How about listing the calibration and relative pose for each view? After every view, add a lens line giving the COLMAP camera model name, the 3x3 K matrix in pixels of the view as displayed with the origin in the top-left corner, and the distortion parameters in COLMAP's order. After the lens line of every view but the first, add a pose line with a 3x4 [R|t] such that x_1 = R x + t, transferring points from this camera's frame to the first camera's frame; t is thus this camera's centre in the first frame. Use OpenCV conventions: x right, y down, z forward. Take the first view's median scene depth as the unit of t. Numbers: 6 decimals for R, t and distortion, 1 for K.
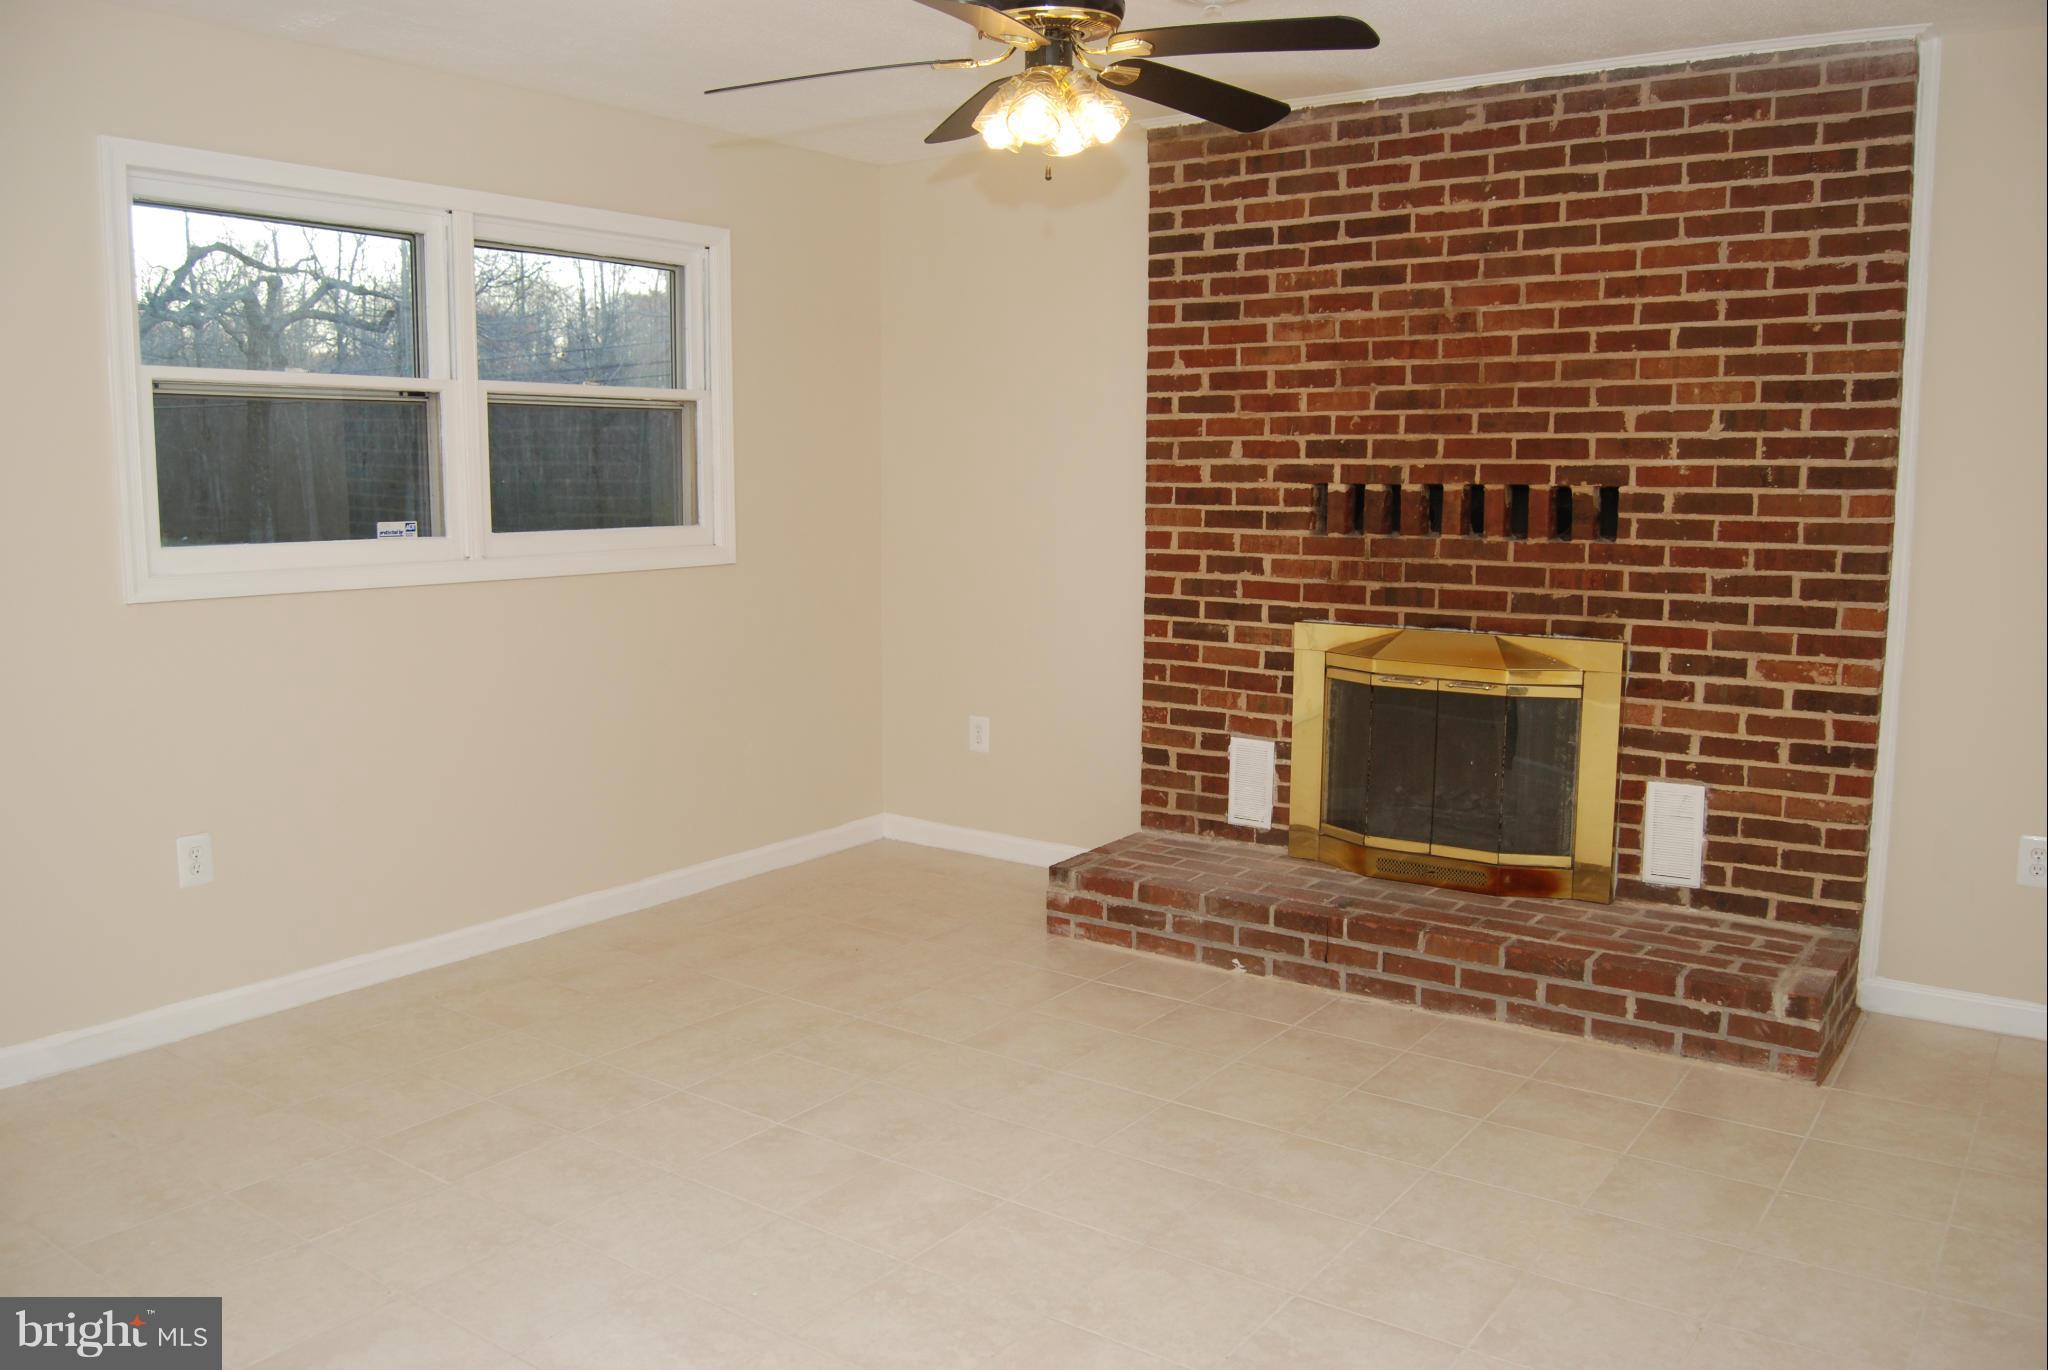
lens RADIAL K [[1620.0, 0, 1024.0], [0, 1620.0, 685.0], [0, 0, 1]] dist [-0.093950, 0.038595]
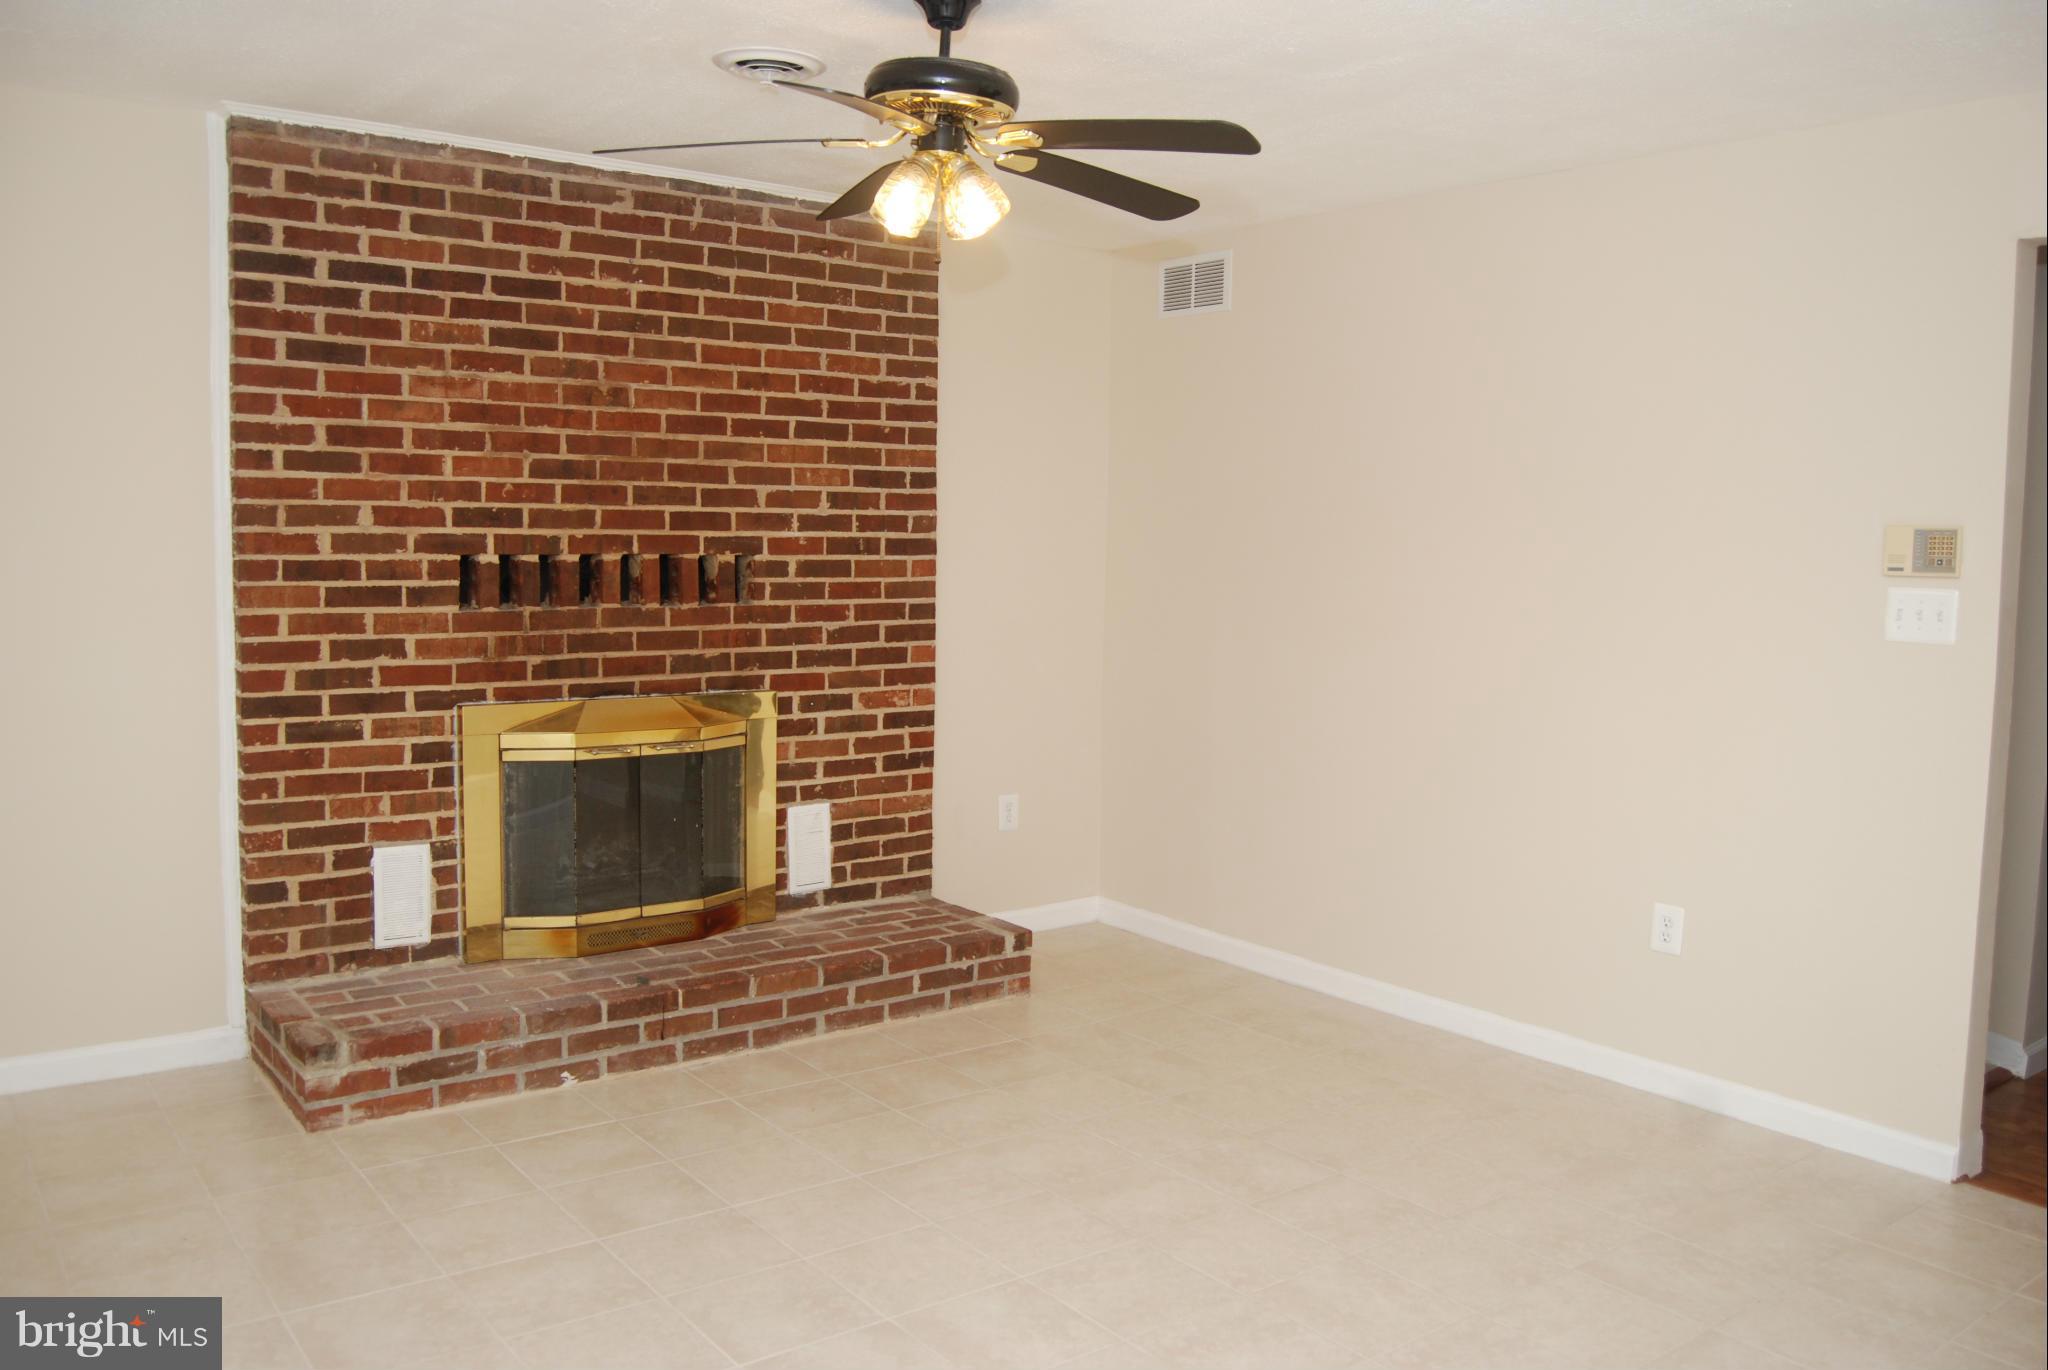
lens RADIAL K [[1620.0, 0, 1024.0], [0, 1620.0, 685.0], [0, 0, 1]] dist [-0.093950, 0.038595]
pose [[0.286868, -0.083708, 0.954306, -0.646831], [0.109305, 0.992529, 0.054203, -0.070166], [-0.951714, 0.088761, 0.293874, 0.464285]]
